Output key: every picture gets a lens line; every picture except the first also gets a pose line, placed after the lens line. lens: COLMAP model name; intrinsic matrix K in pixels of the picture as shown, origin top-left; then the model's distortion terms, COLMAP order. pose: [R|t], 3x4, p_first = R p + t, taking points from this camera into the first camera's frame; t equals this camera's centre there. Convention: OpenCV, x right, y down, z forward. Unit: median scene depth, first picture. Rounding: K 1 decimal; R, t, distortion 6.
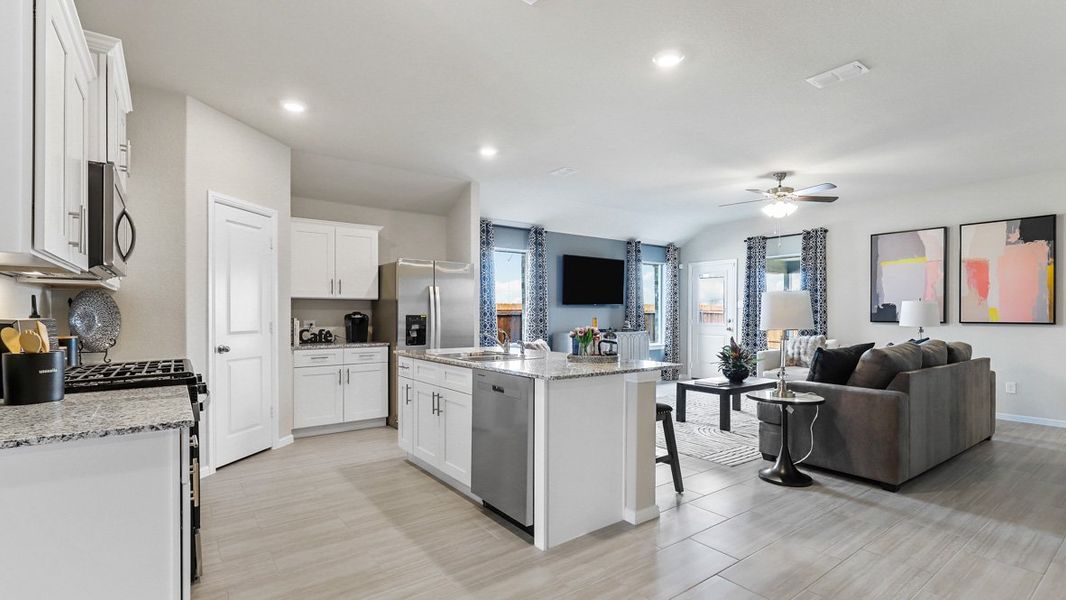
lens RADIAL K [[485.3, 0, 533.3], [0, 485.3, 314.5], [0, 0, 1]] dist [-0.001764, 0.001056]
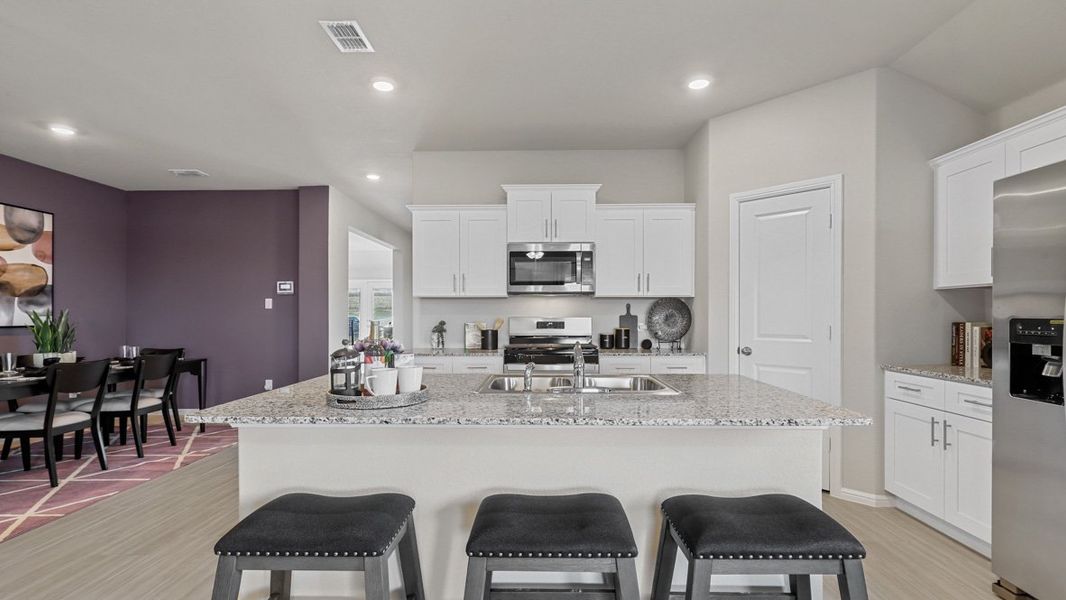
lens RADIAL K [[485.3, 0, 536.1], [0, 485.3, 316.8], [0, 0, 1]] dist [-0.001764, 0.001056]
pose [[-0.612684, 0.004224, -0.790317, 0.265605], [-0.001363, 0.999979, 0.006401, -0.001544], [0.790327, 0.005000, -0.612665, 0.872441]]
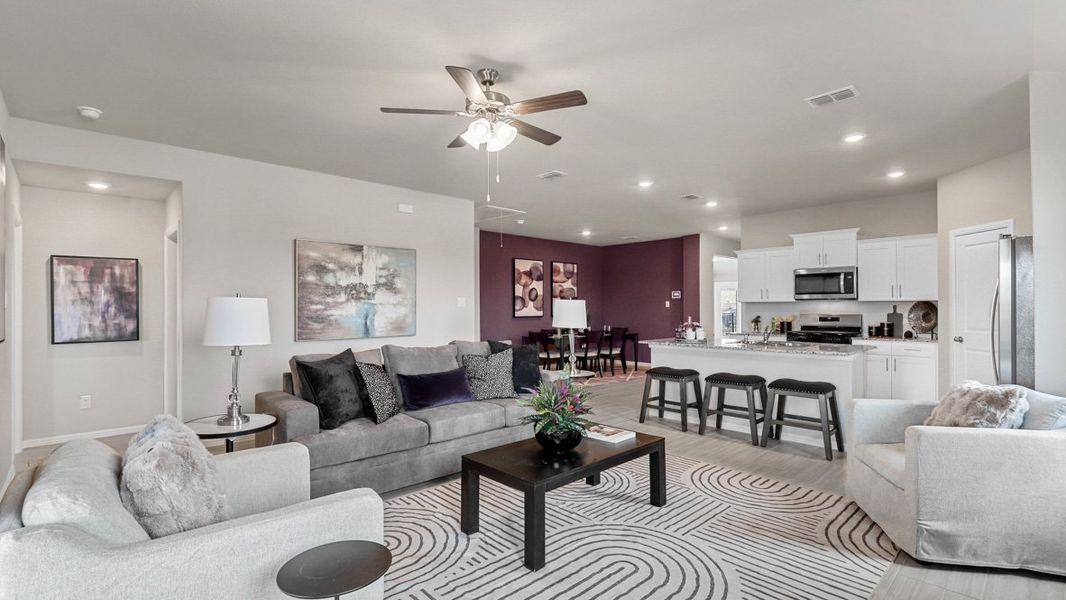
lens RADIAL K [[485.3, 0, 533.9], [0, 485.3, 306.7], [0, 0, 1]] dist [-0.001764, 0.001056]
pose [[-0.993028, 0.002319, -0.117858, 0.513876], [0.002060, 0.999995, 0.002324, -0.019486], [0.117863, 0.002065, -0.993028, 1.550594]]
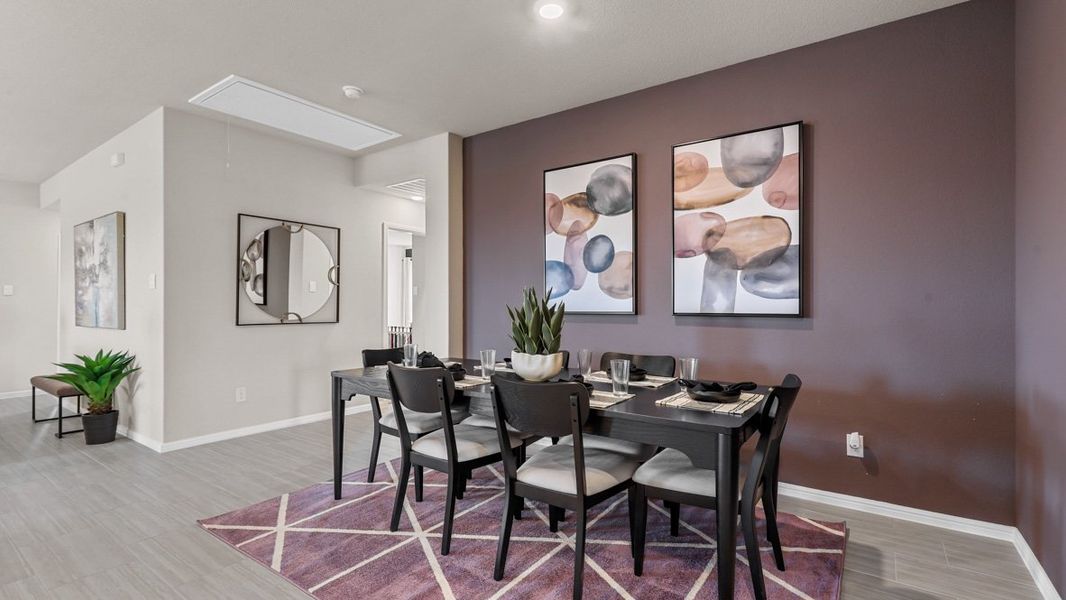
lens RADIAL K [[485.3, 0, 531.8], [0, 485.3, 301.0], [0, 0, 1]] dist [-0.001764, 0.001056]
pose [[-0.304711, 0.007082, 0.952419, -0.322654], [0.004569, 0.999972, -0.005974, 0.008785], [-0.952434, 0.002531, -0.304735, 0.016206]]
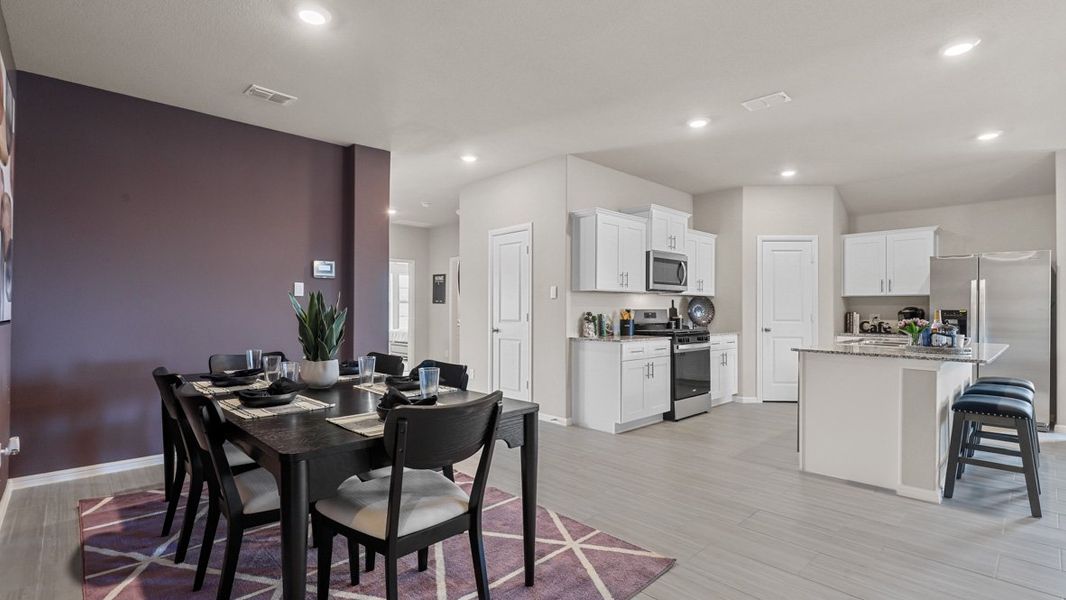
lens RADIAL K [[485.3, 0, 536.1], [0, 485.3, 311.6], [0, 0, 1]] dist [-0.001764, 0.001056]
pose [[0.118825, 0.005499, -0.992900, 0.620821], [-0.008718, 0.999952, 0.004495, 0.007222], [0.992877, 0.008122, 0.118867, 0.019816]]
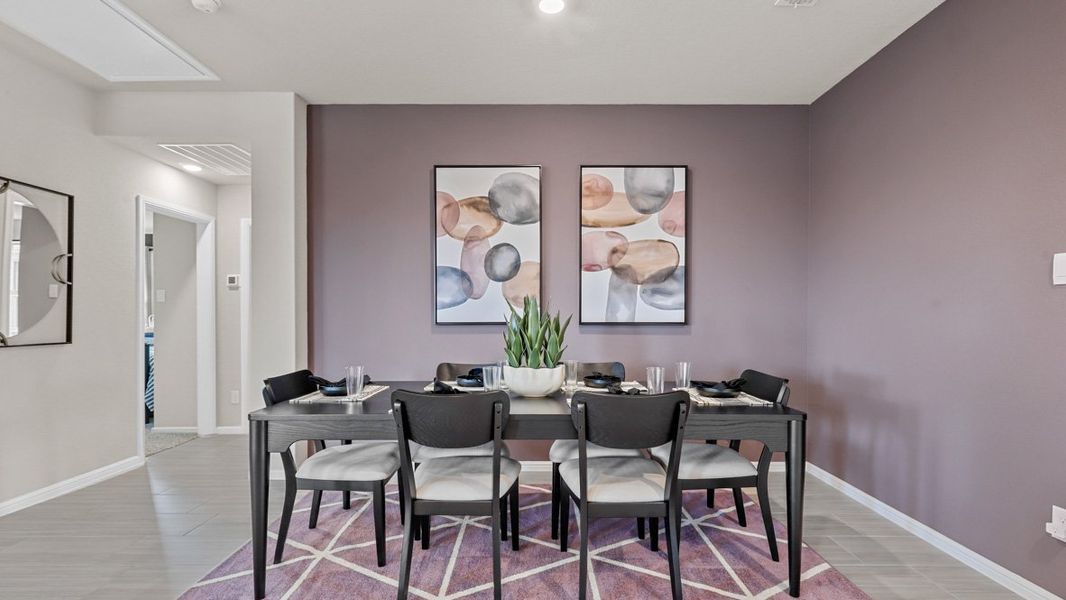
lens RADIAL K [[485.3, 0, 537.8], [0, 485.3, 316.7], [0, 0, 1]] dist [-0.001764, 0.001056]
pose [[-0.801509, -0.002411, 0.597978, -0.136434], [0.003735, 0.999952, 0.009039, 0.007098], [-0.597971, 0.009478, -0.801462, 0.221868]]
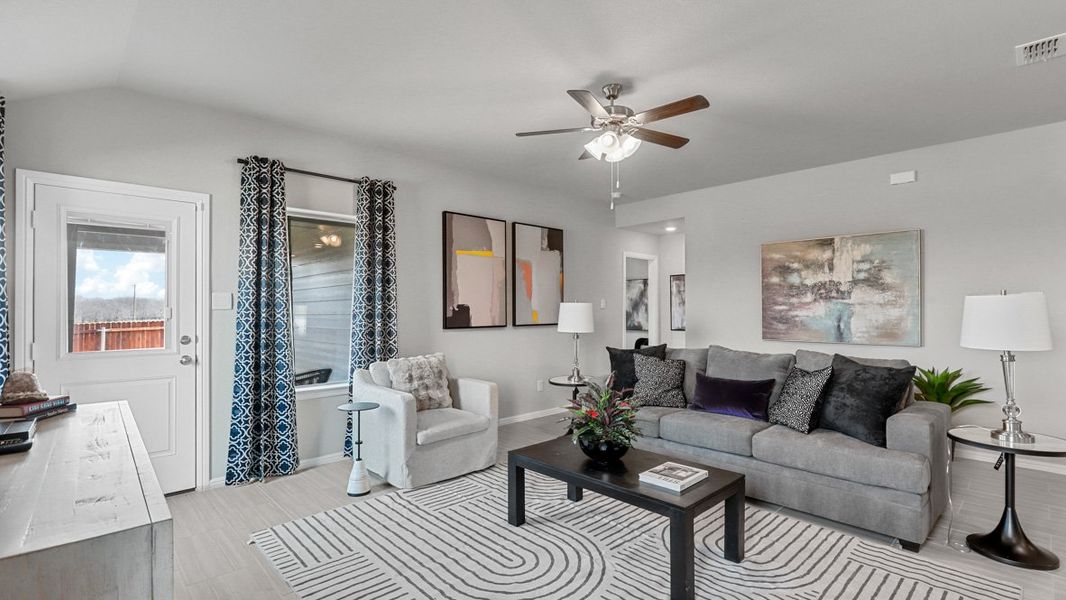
lens RADIAL K [[485.3, 0, 531.6], [0, 485.3, 306.7], [0, 0, 1]] dist [-0.001764, 0.001056]
pose [[-0.126588, 0.003306, 0.991950, -0.066214], [0.004103, 0.999988, -0.002809, -0.018867], [-0.991947, 0.003714, -0.126600, 1.166769]]
